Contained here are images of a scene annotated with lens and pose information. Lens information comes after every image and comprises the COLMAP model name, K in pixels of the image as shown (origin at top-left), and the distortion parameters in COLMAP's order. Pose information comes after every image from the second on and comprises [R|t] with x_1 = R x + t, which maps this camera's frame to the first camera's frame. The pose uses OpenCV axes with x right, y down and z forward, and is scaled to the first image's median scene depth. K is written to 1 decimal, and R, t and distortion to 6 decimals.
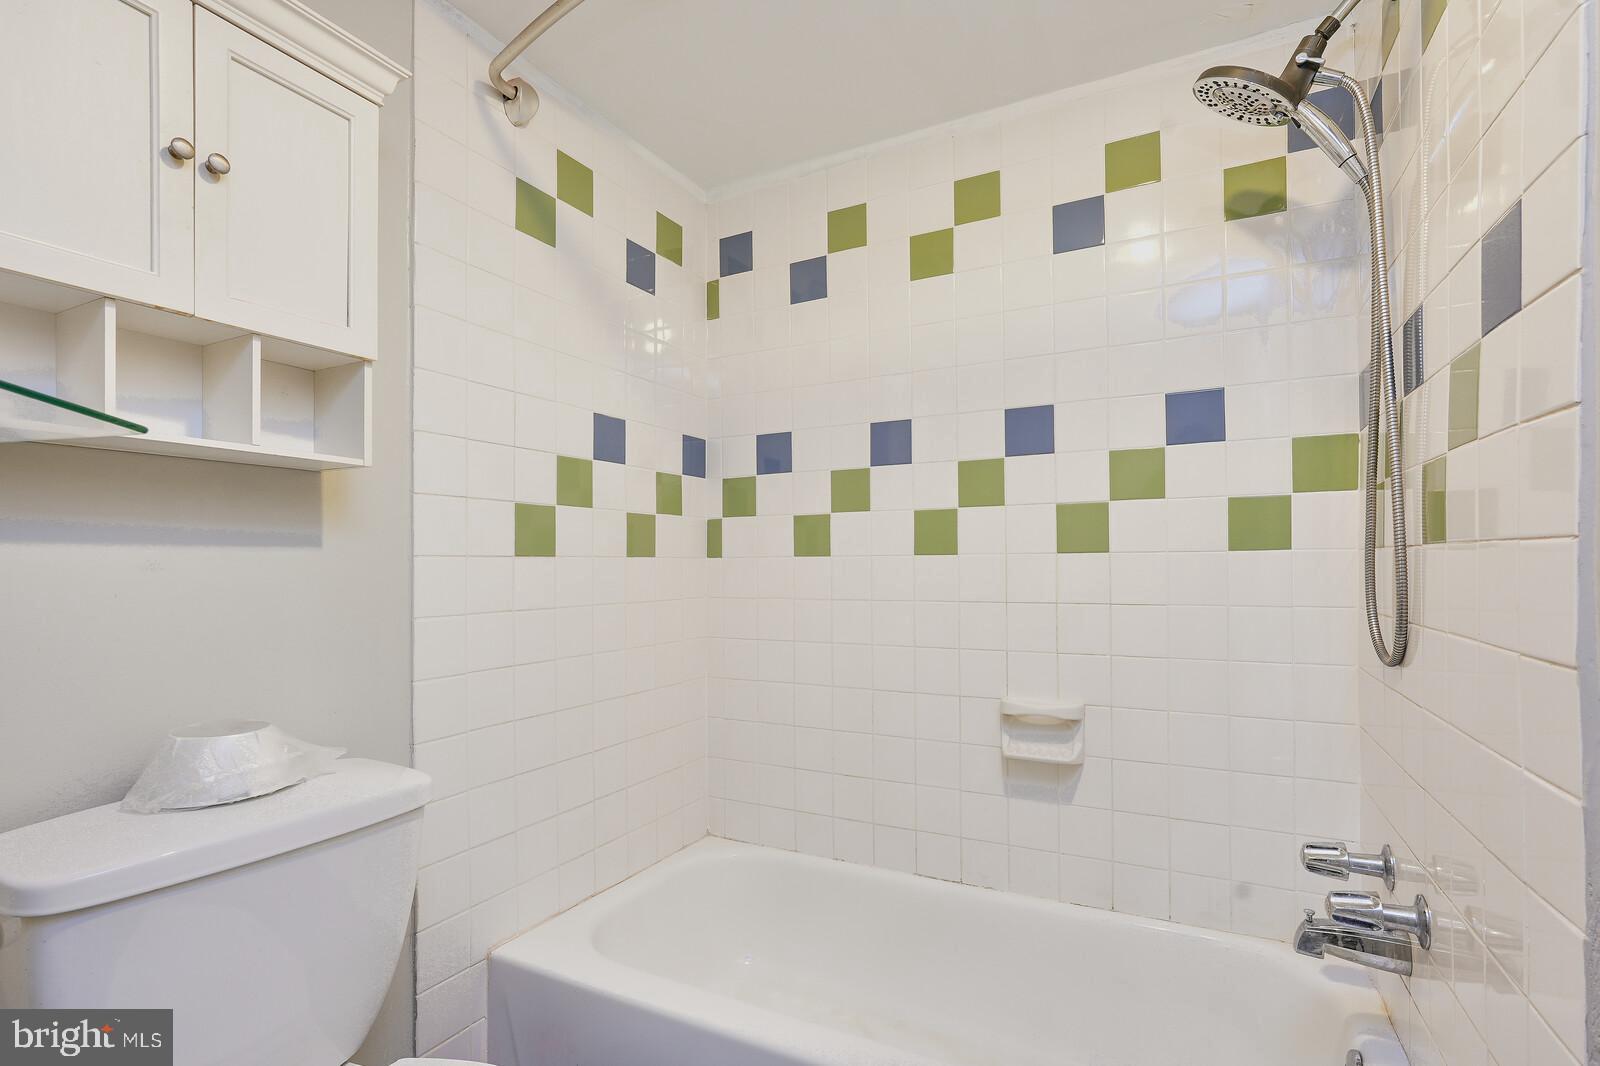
lens RADIAL K [[756.2, 0, 799.7], [0, 756.2, 570.3], [0, 0, 1]] dist [-0.014563, 0.000073]
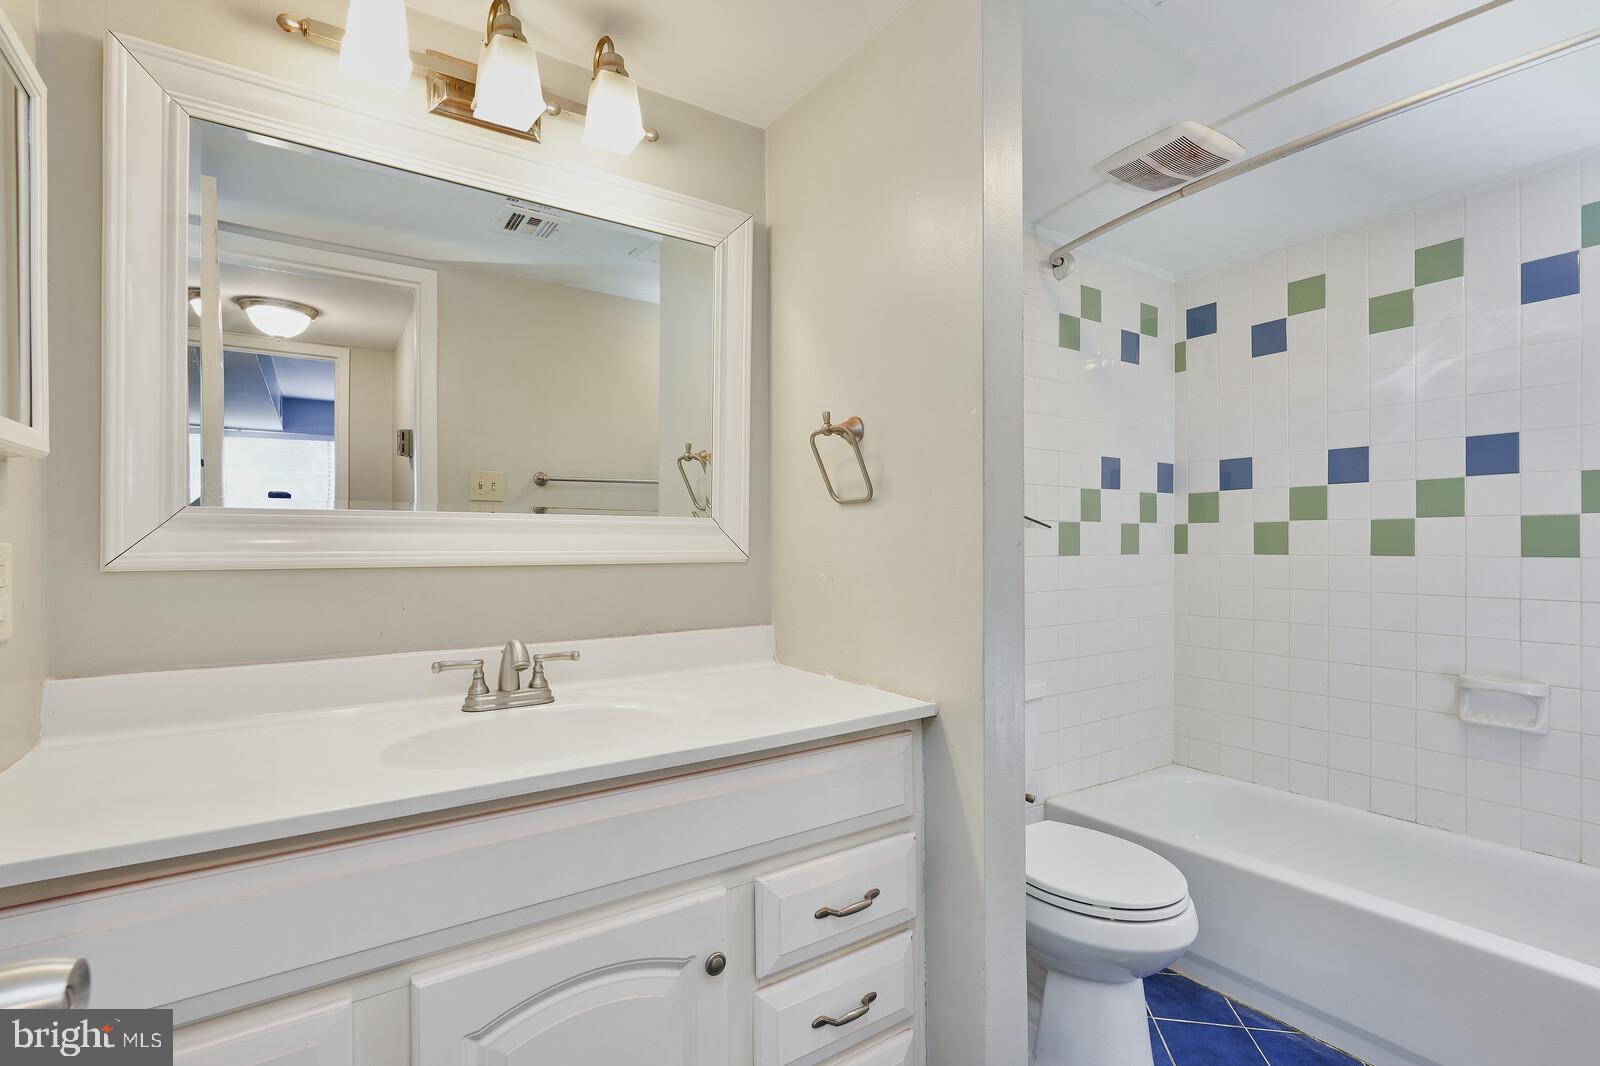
lens RADIAL K [[741.3, 0, 800.7], [0, 741.3, 548.2], [0, 0, 1]] dist [-0.003044, 0.001359]
pose [[0.882586, 0.008341, -0.470077, -0.103773], [-0.007655, 0.999965, 0.003371, -0.029263], [0.470088, 0.000623, 0.882619, -0.517293]]
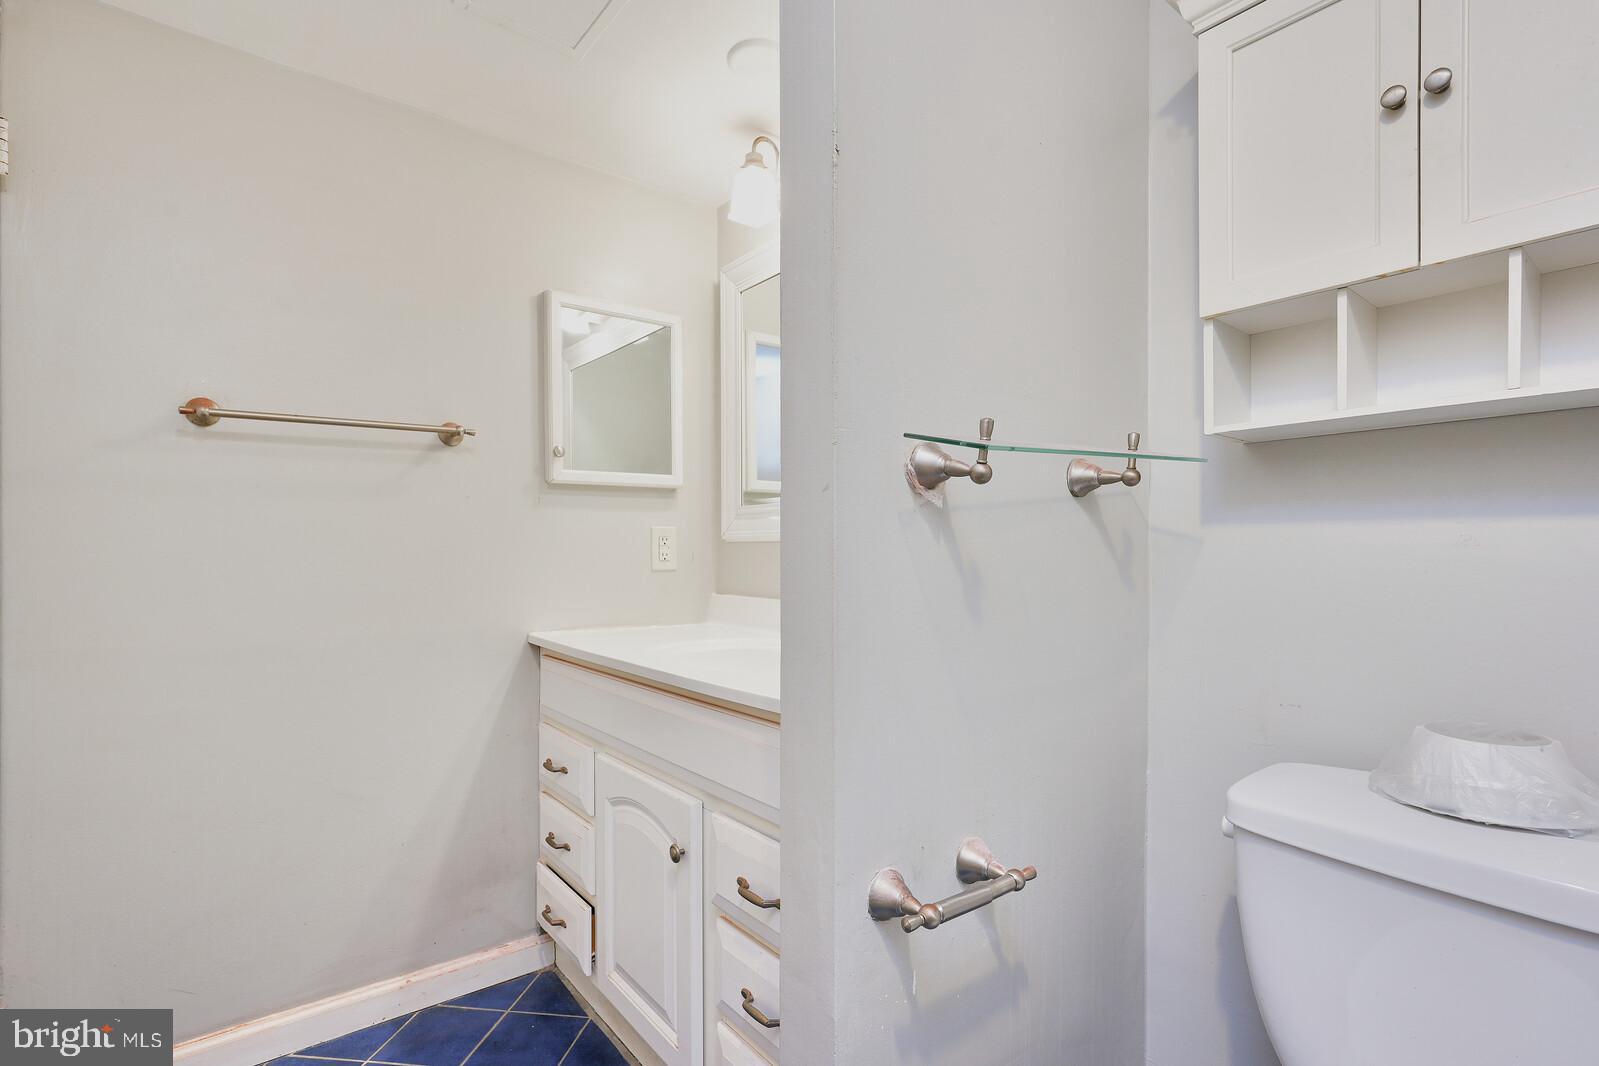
lens RADIAL K [[760.9, 0, 798.4], [0, 760.9, 541.6], [0, 0, 1]] dist [-0.014784, 0.009754]
pose [[-0.416561, -0.004810, -0.909095, 0.177849], [-0.000751, 0.999987, -0.004947, 0.000547], [0.909107, -0.001378, -0.416560, 0.357685]]
